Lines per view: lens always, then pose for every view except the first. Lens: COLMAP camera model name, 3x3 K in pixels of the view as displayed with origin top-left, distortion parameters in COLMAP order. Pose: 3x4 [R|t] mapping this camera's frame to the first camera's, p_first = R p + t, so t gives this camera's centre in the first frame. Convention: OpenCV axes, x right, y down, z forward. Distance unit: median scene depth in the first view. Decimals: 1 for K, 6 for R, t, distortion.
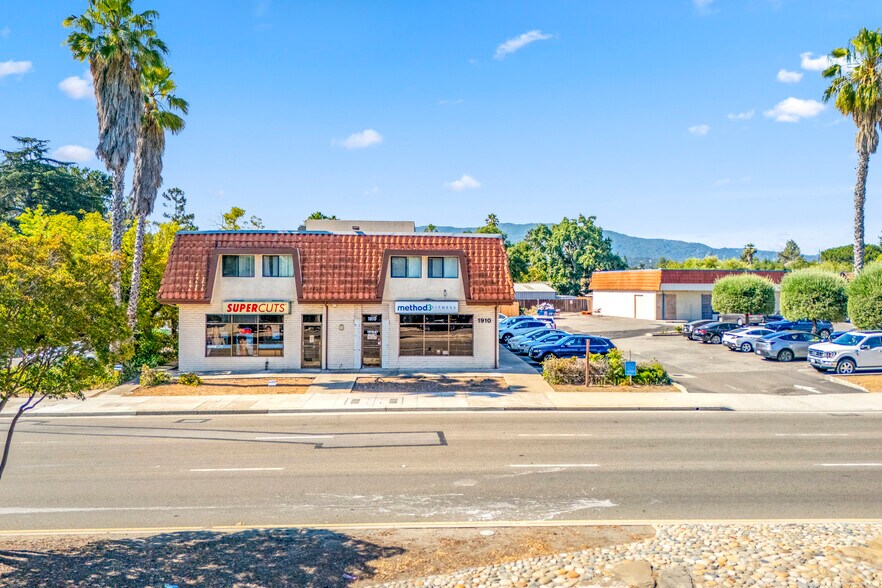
lens RADIAL K [[617.1, 0, 463.9], [0, 617.1, 262.0], [0, 0, 1]] dist [0.057450, -0.028721]
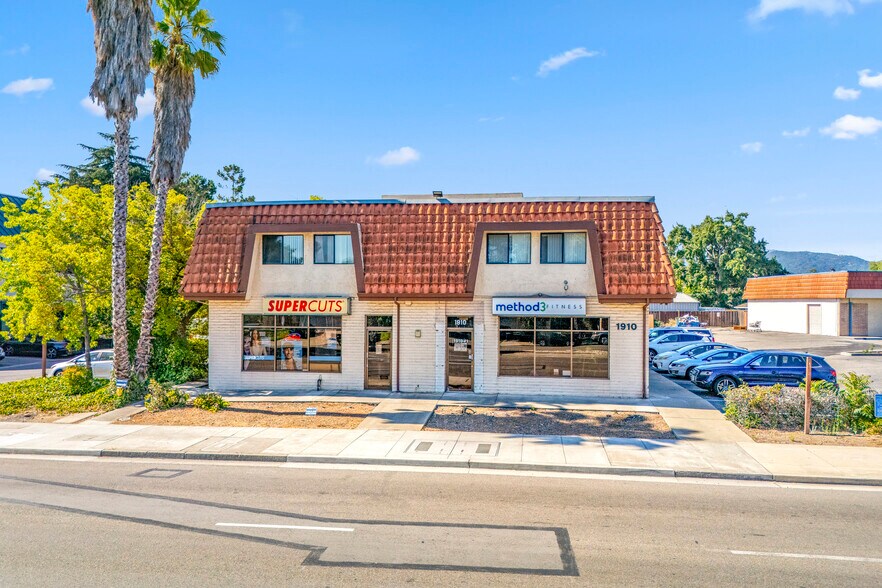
lens RADIAL K [[617.1, 0, 468.4], [0, 617.1, 314.7], [0, 0, 1]] dist [0.057450, -0.028721]
pose [[0.983641, 0.003809, -0.180097, -0.013979], [0.006083, 0.998504, 0.054346, 0.045369], [0.180035, -0.054552, 0.982146, 0.317307]]
